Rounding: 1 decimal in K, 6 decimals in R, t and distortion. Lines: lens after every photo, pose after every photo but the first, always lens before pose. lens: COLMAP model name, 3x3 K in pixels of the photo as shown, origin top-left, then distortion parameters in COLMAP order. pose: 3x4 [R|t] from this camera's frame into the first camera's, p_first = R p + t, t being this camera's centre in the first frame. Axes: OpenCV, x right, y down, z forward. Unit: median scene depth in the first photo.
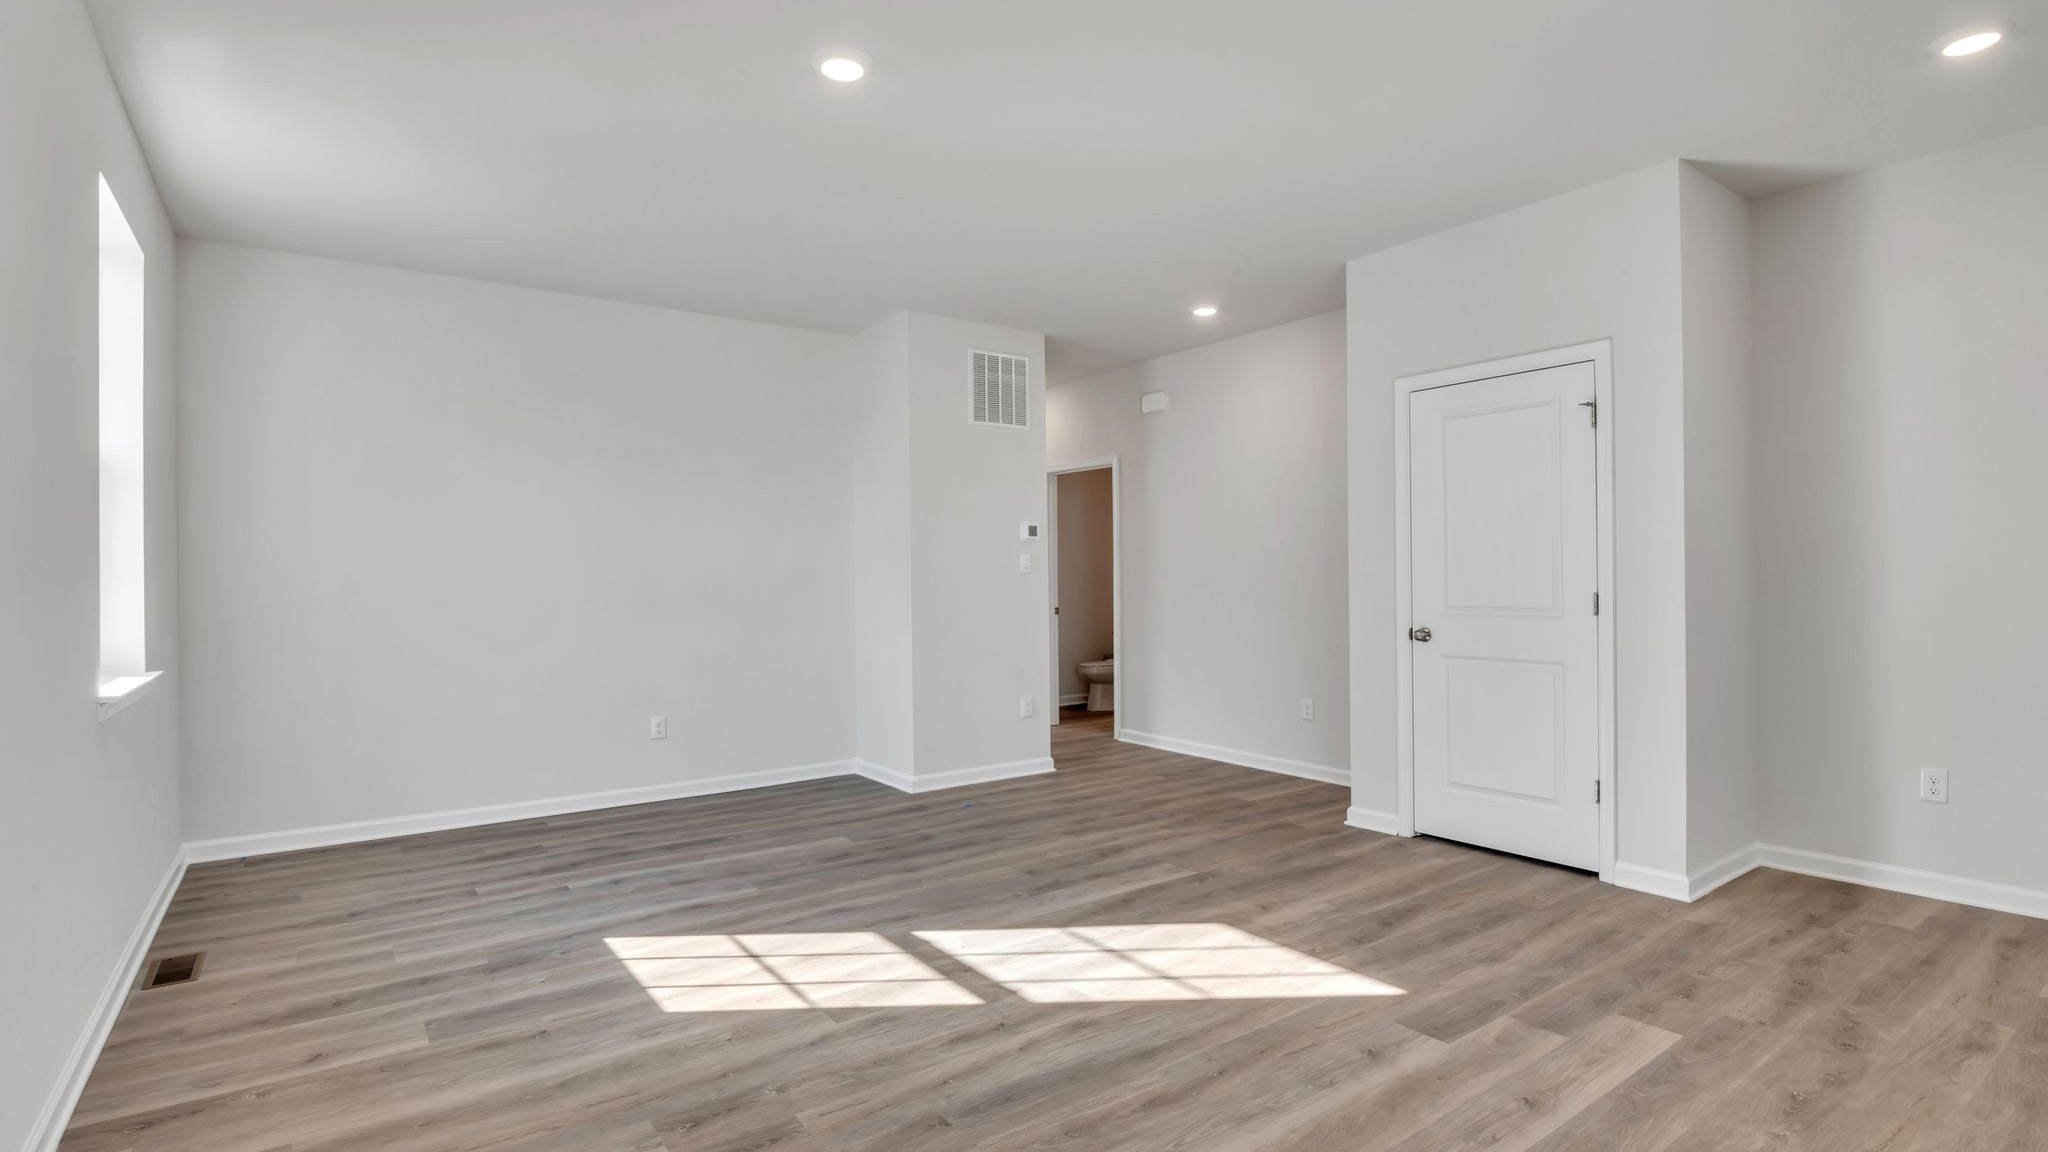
lens RADIAL K [[958.9, 0, 1024.0], [0, 958.9, 576.0], [0, 0, 1]] dist [-0.000396, -0.000250]
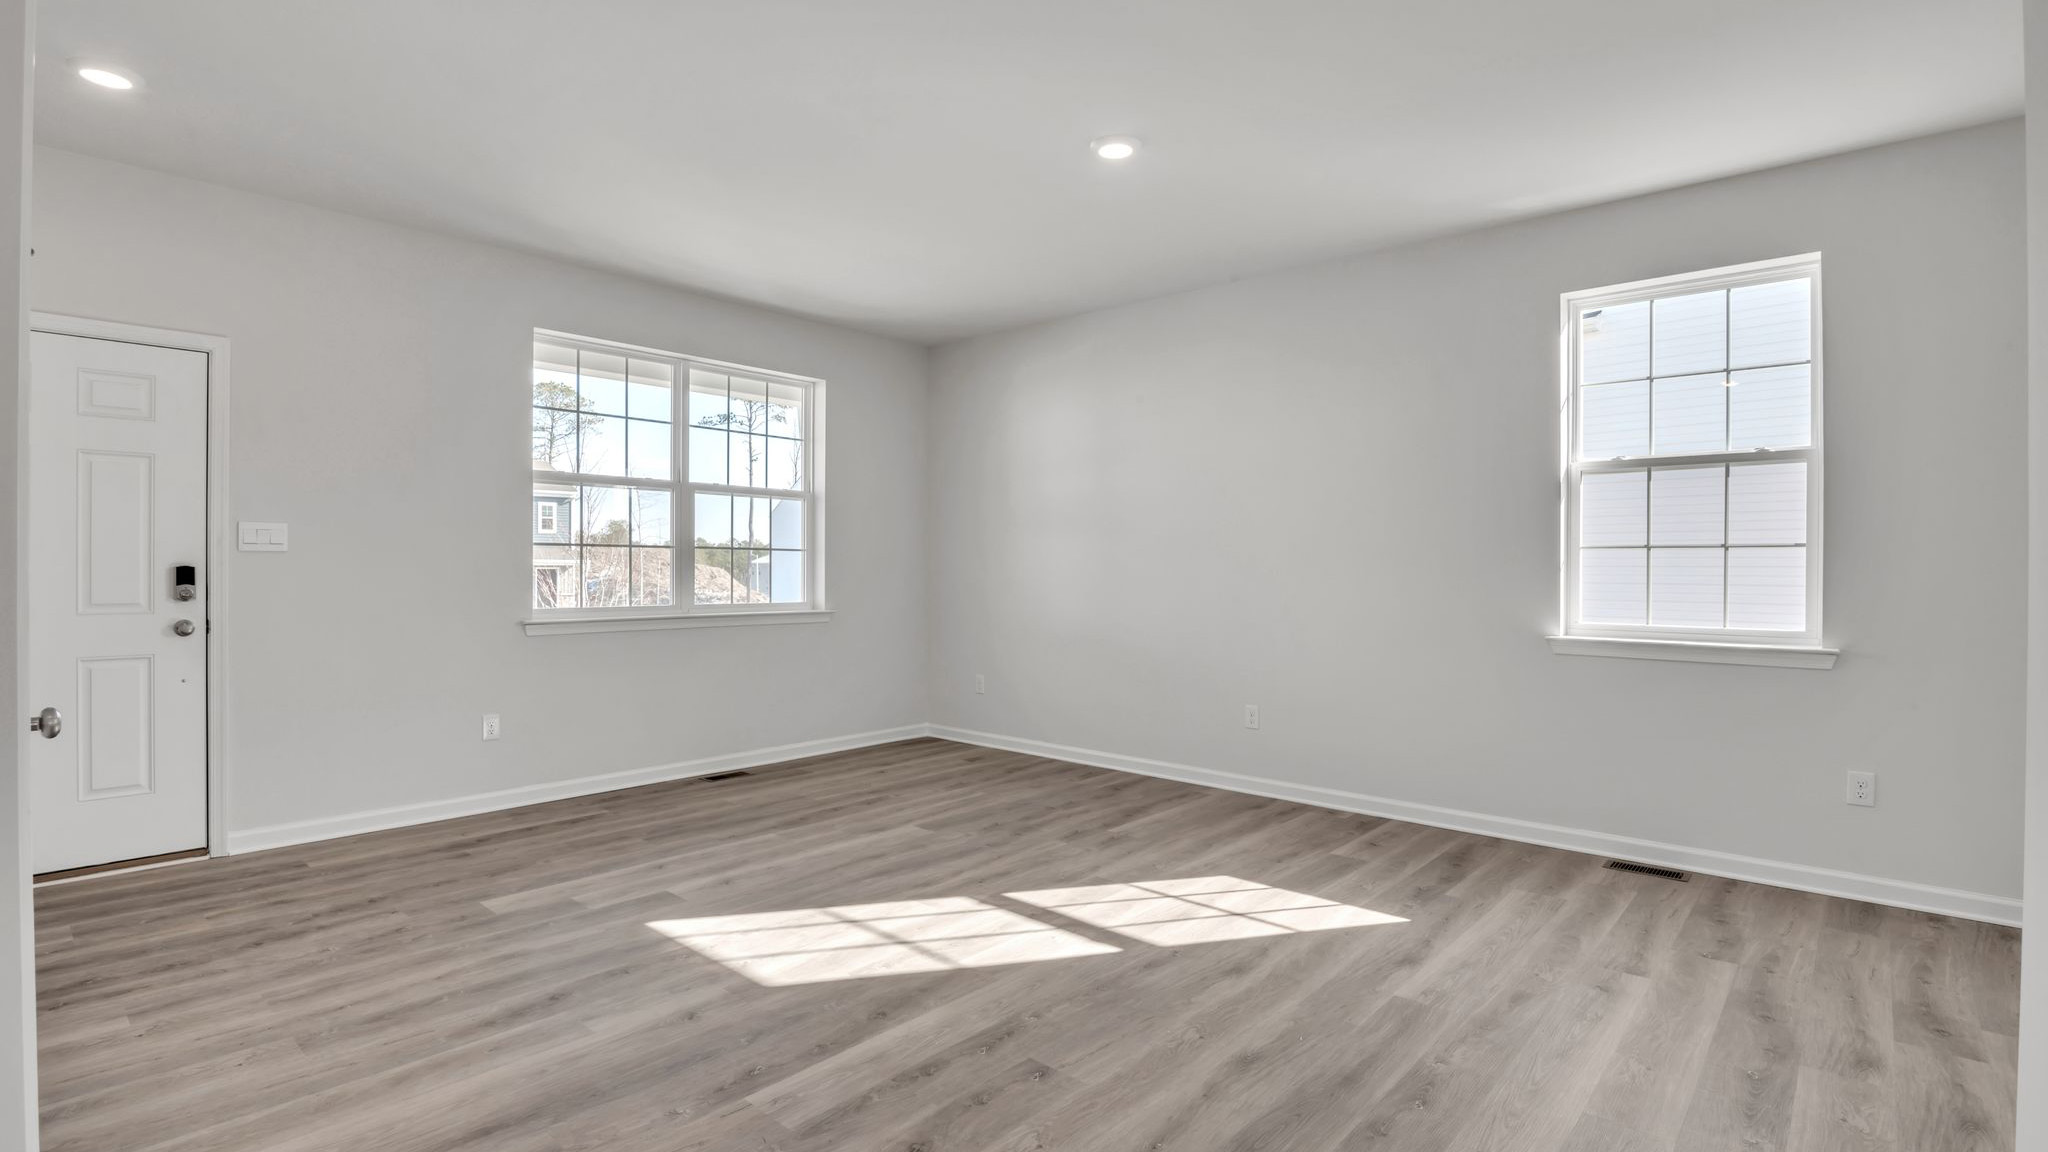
lens RADIAL K [[958.9, 0, 1024.0], [0, 958.9, 576.0], [0, 0, 1]] dist [-0.000396, -0.000250]
pose [[-0.977007, 0.007293, -0.213083, 0.179351], [0.005488, 0.999944, 0.009062, 0.007441], [0.213137, 0.007685, -0.976992, 2.026284]]
